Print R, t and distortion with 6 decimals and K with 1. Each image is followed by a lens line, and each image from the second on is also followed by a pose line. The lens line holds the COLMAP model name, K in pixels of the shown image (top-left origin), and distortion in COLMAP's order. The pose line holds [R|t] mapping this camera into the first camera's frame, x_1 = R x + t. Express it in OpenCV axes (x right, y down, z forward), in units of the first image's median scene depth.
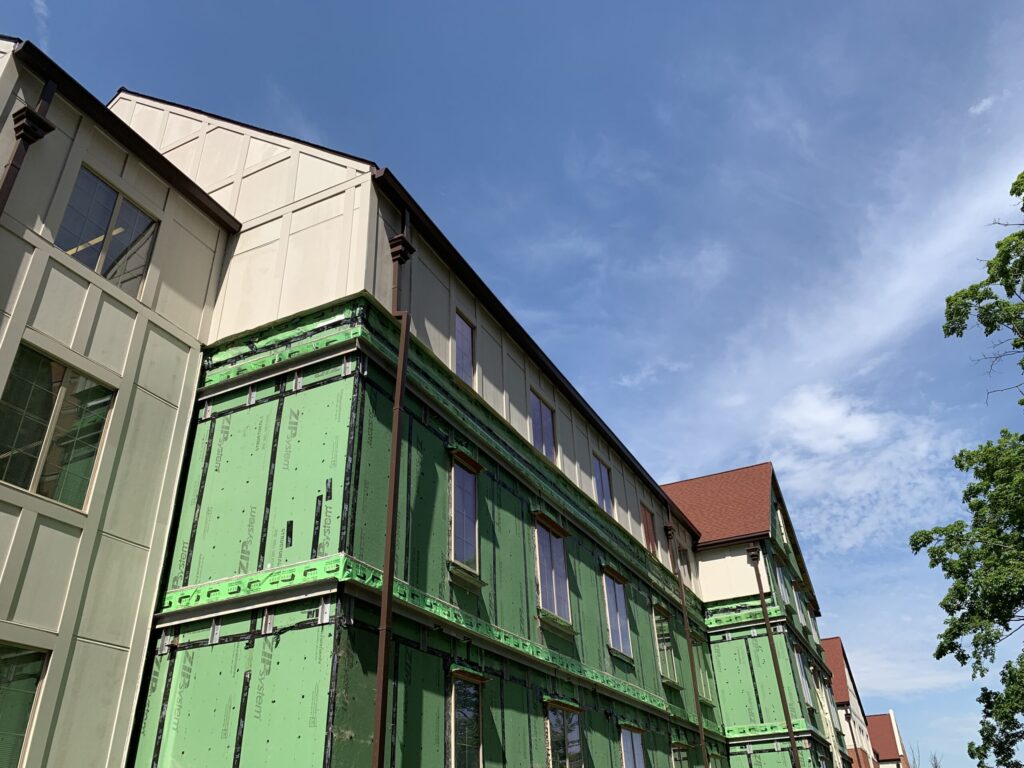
lens RADIAL K [[782.7, 0, 512.2], [0, 782.7, 383.3], [0, 0, 1]] dist [0.000762, 0.006187]
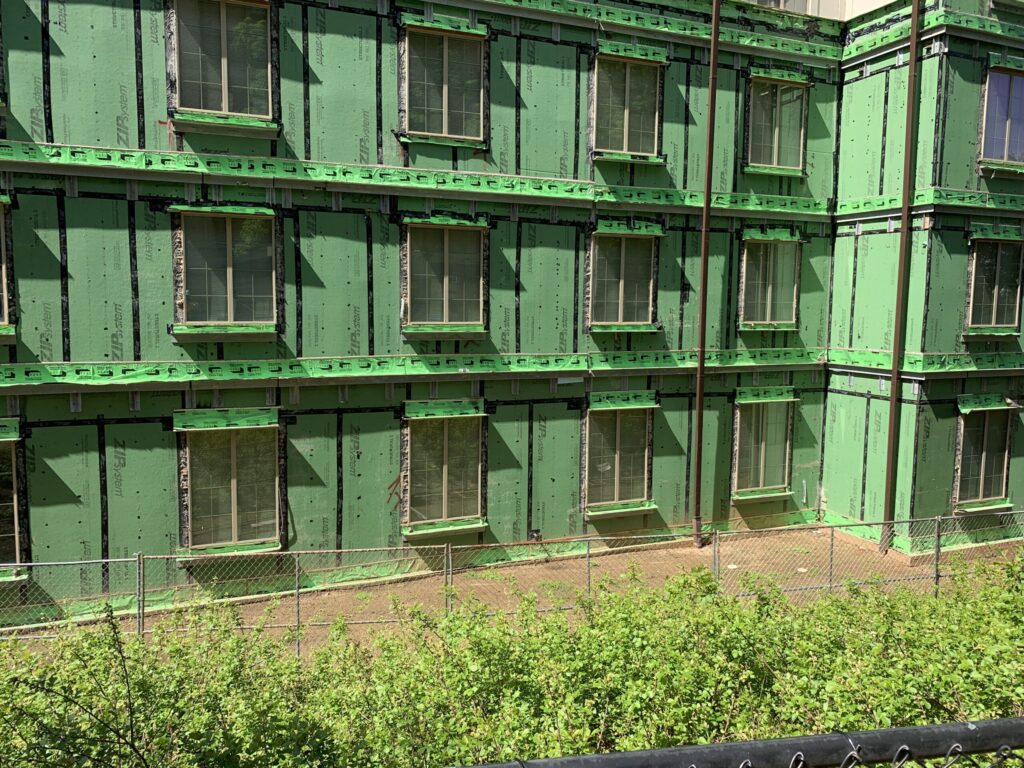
lens RADIAL K [[782.7, 0, 511.9], [0, 782.7, 382.9], [0, 0, 1]] dist [0.000762, 0.006187]
pose [[0.751584, 0.121456, -0.648359, 0.542454], [0.303750, 0.808769, 0.503615, 0.121114], [0.585540, -0.575448, 0.570966, 0.318802]]
